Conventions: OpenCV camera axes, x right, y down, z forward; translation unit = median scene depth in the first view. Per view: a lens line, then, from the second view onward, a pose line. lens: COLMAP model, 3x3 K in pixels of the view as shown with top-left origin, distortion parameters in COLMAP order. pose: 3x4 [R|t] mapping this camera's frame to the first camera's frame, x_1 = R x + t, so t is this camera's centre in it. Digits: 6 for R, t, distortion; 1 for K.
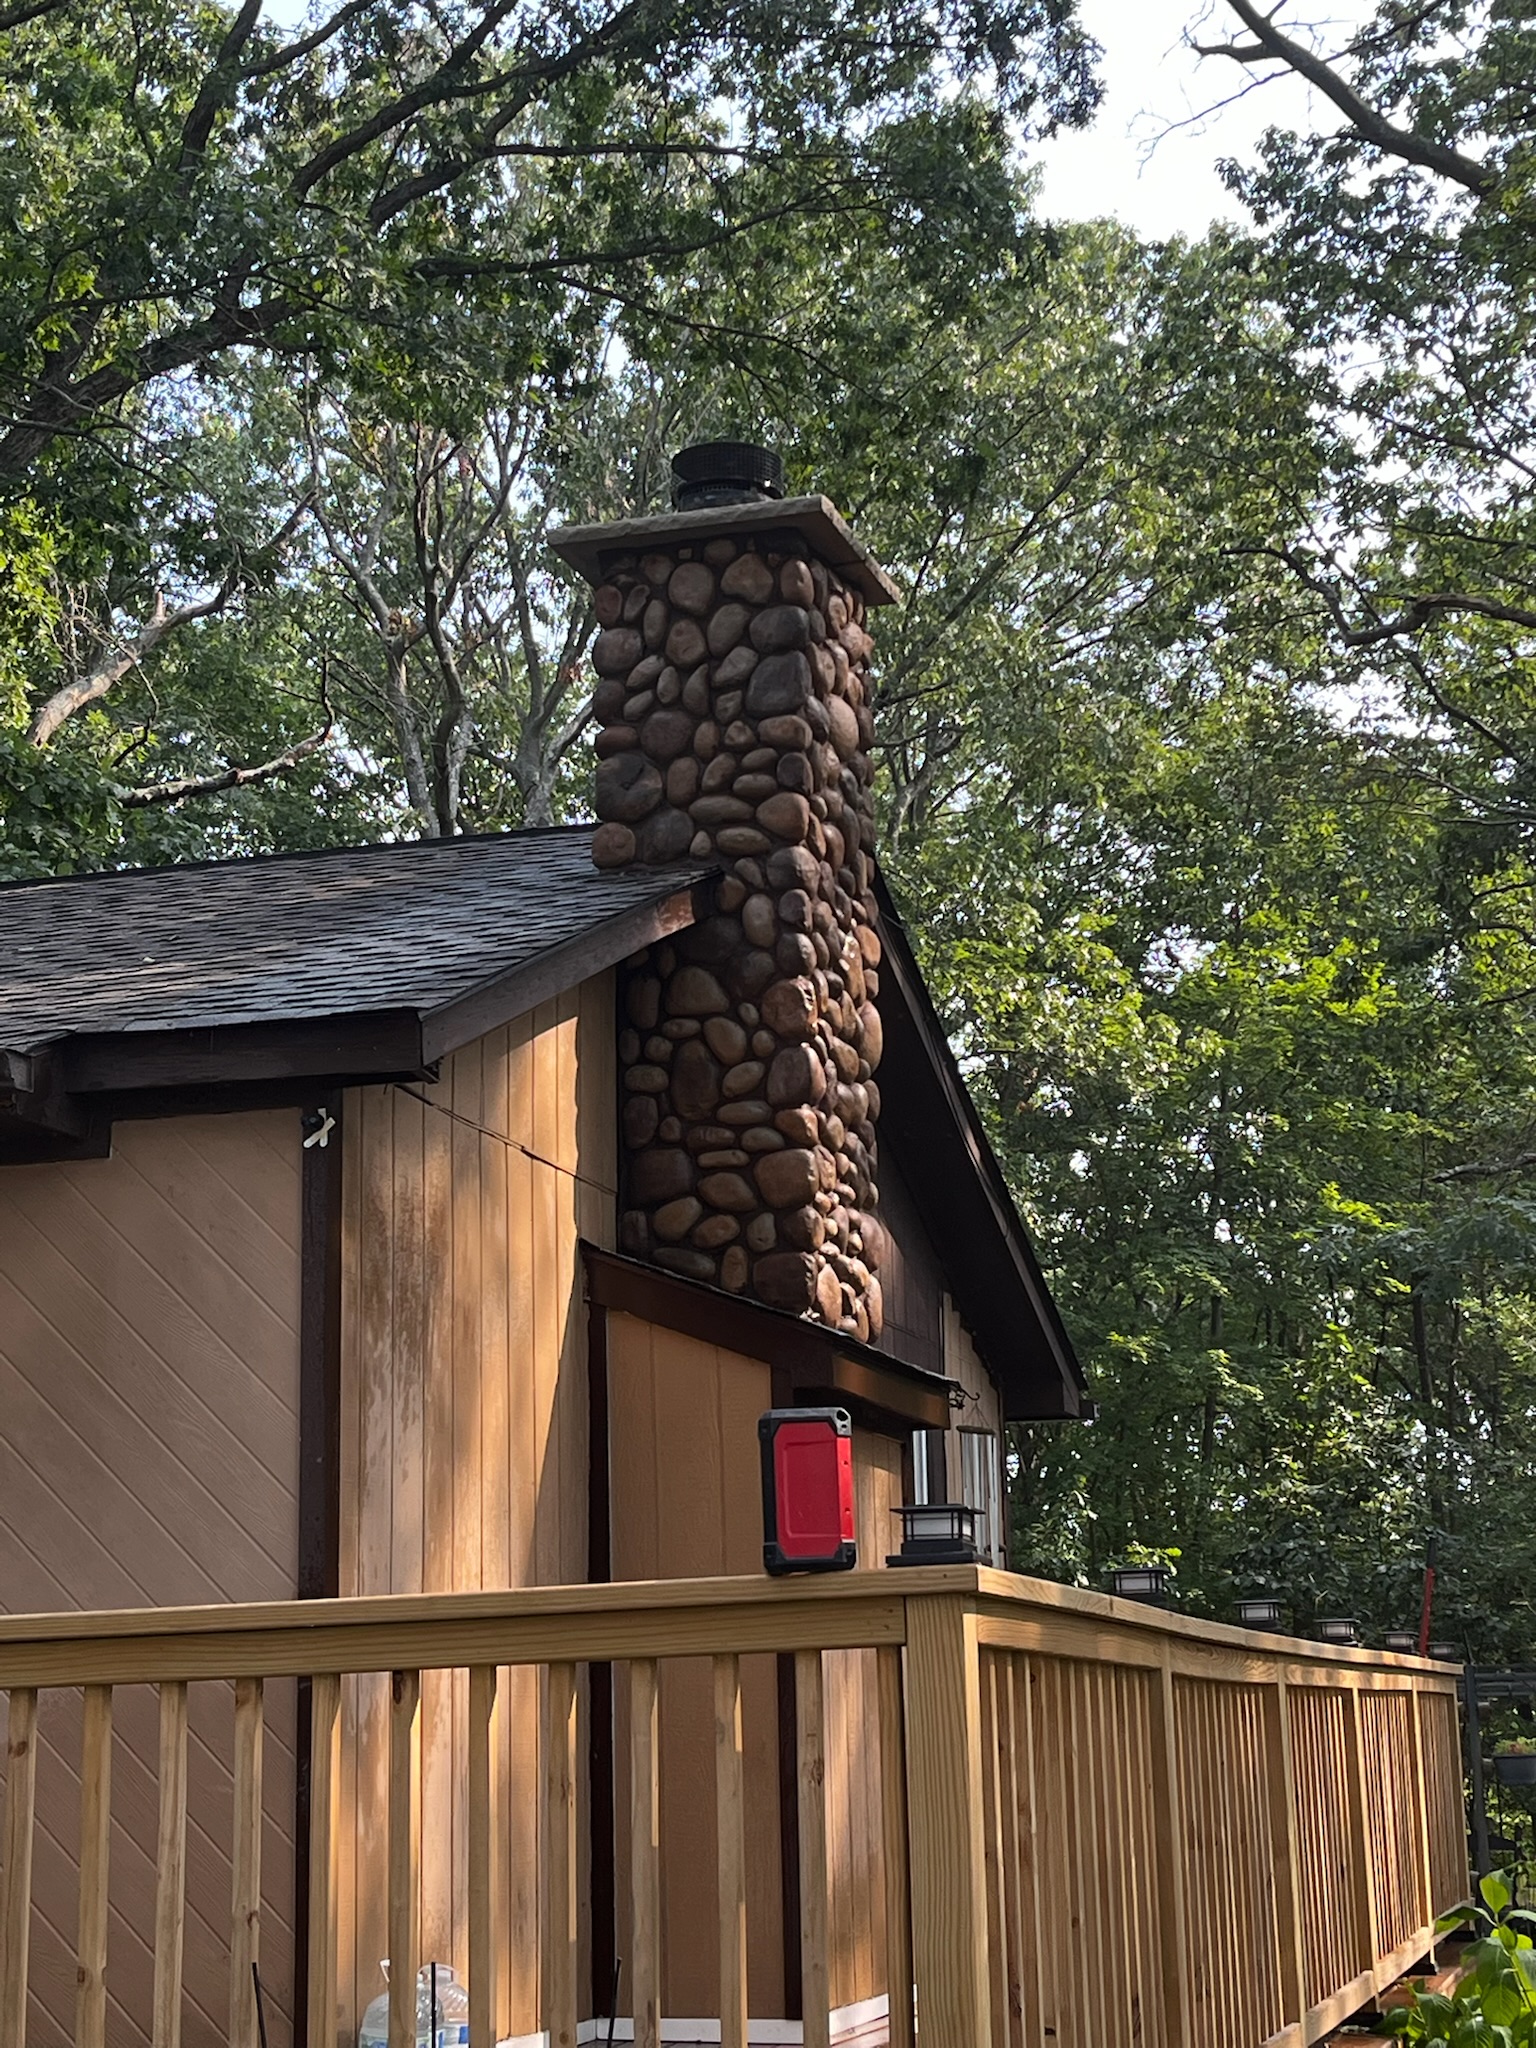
lens RADIAL K [[3244.6, 0, 783.2], [0, 3244.6, 1023.8], [0, 0, 1]] dist [0.116793, -0.112042]
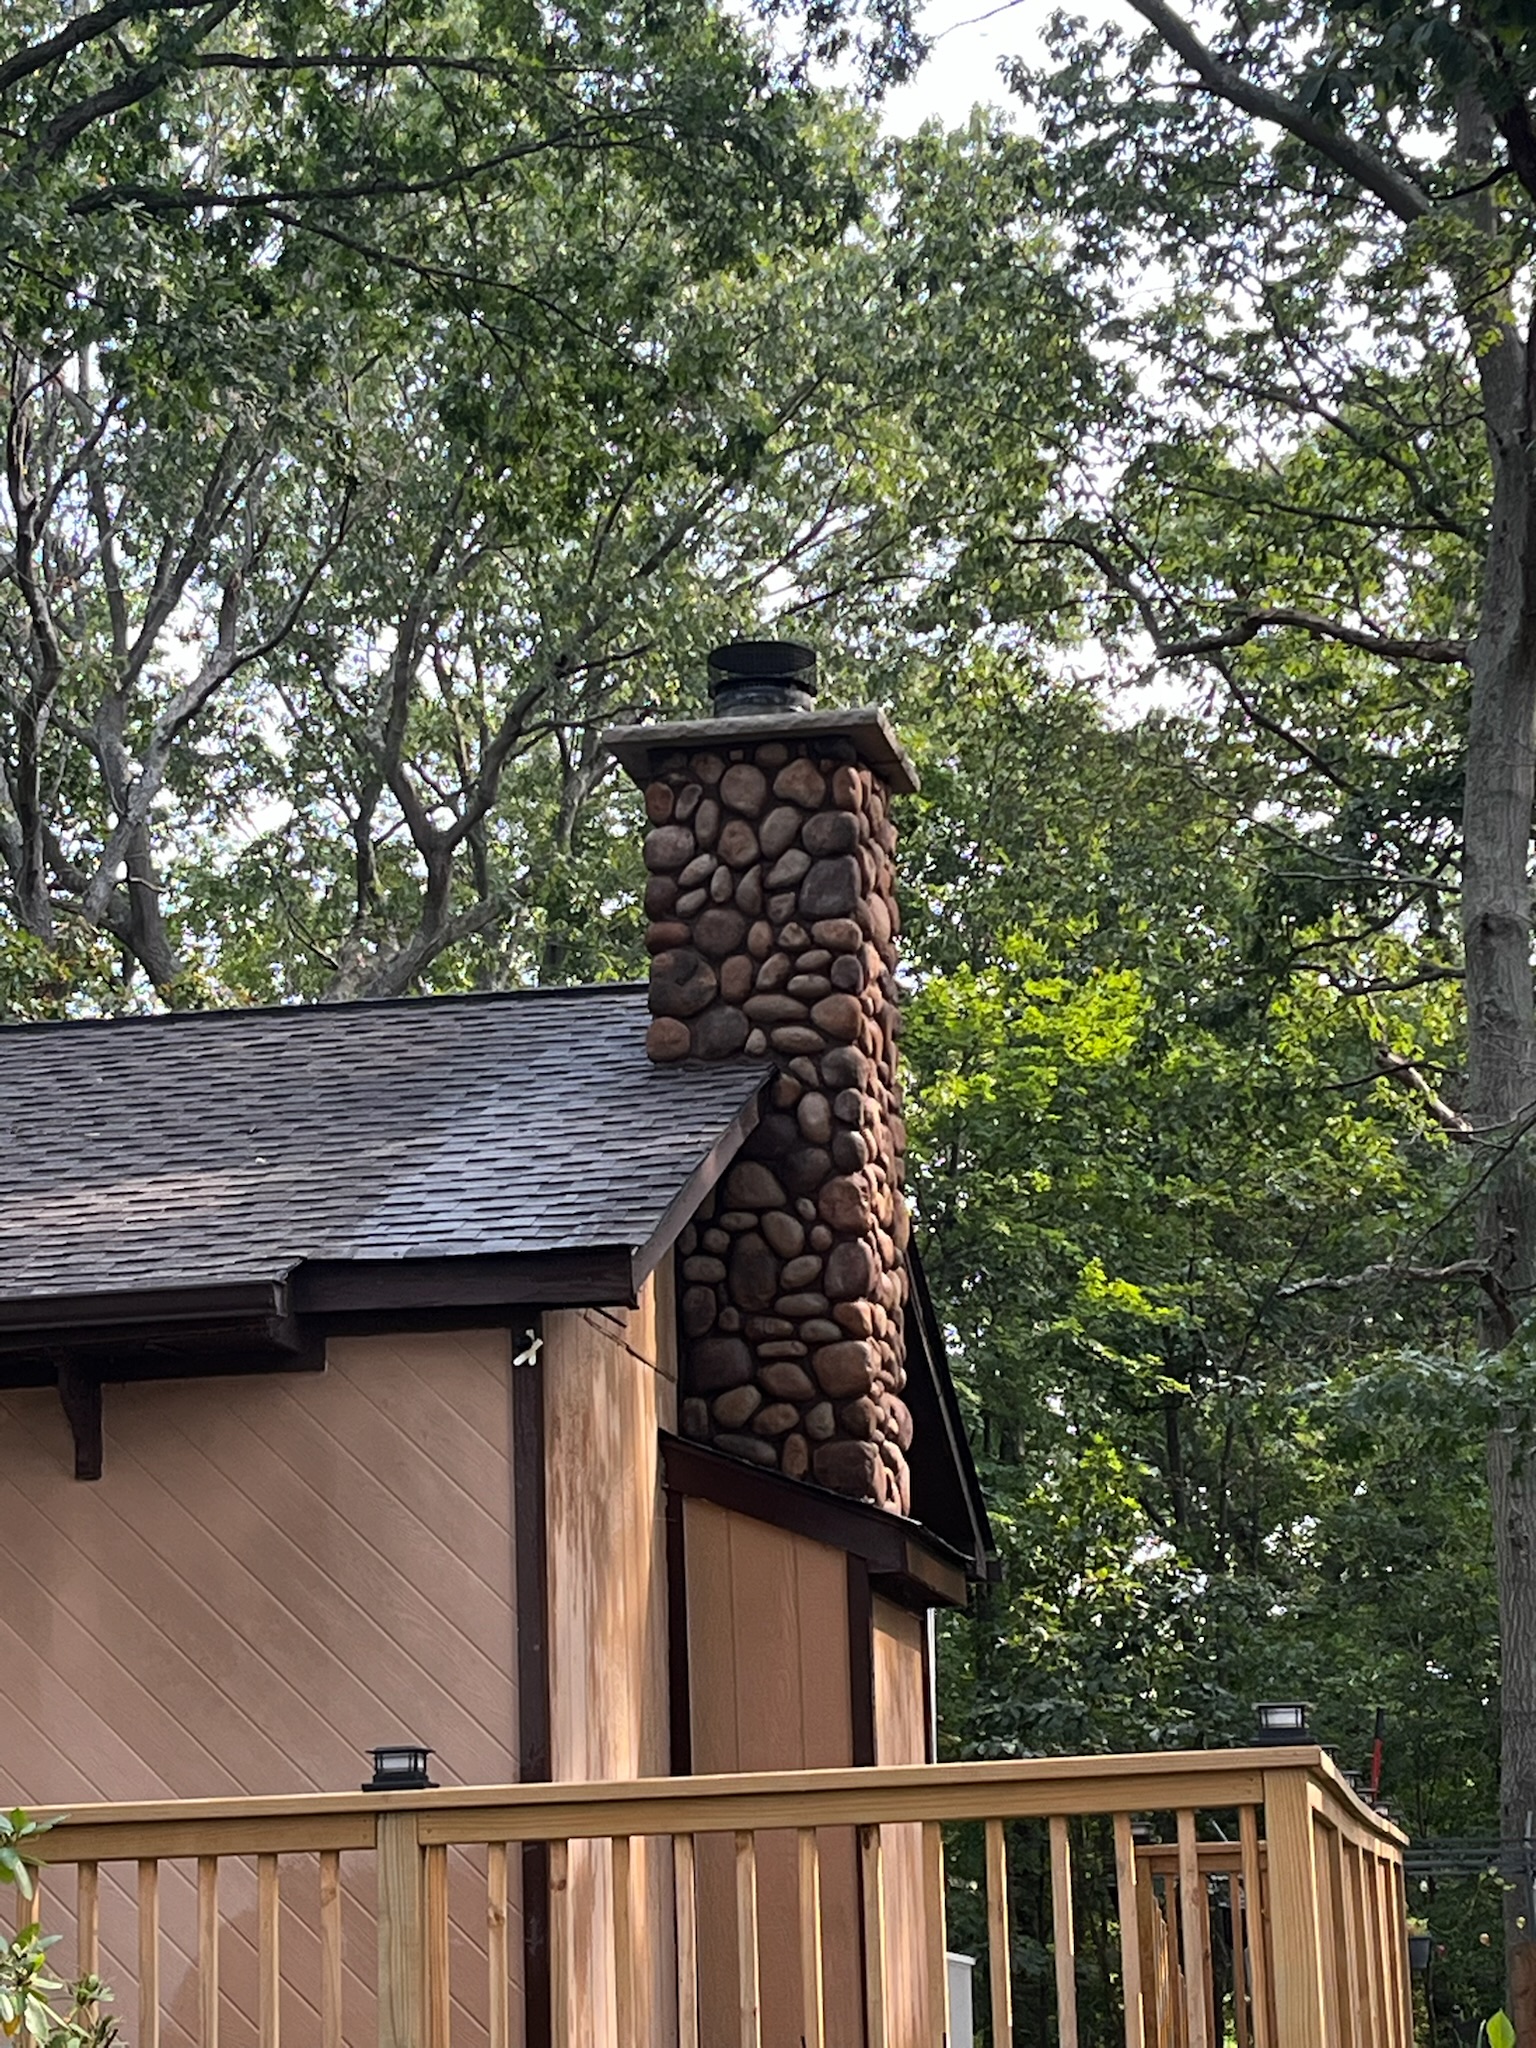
lens RADIAL K [[4317.3, 0, 768.0], [0, 4317.3, 1024.0], [0, 0, 1]] dist [0.114138, 0.250566]
pose [[0.993381, 0.017162, 0.113572, -0.067231], [-0.017571, 0.999842, 0.002596, -0.024429], [-0.113510, -0.004574, 0.993526, -0.138632]]
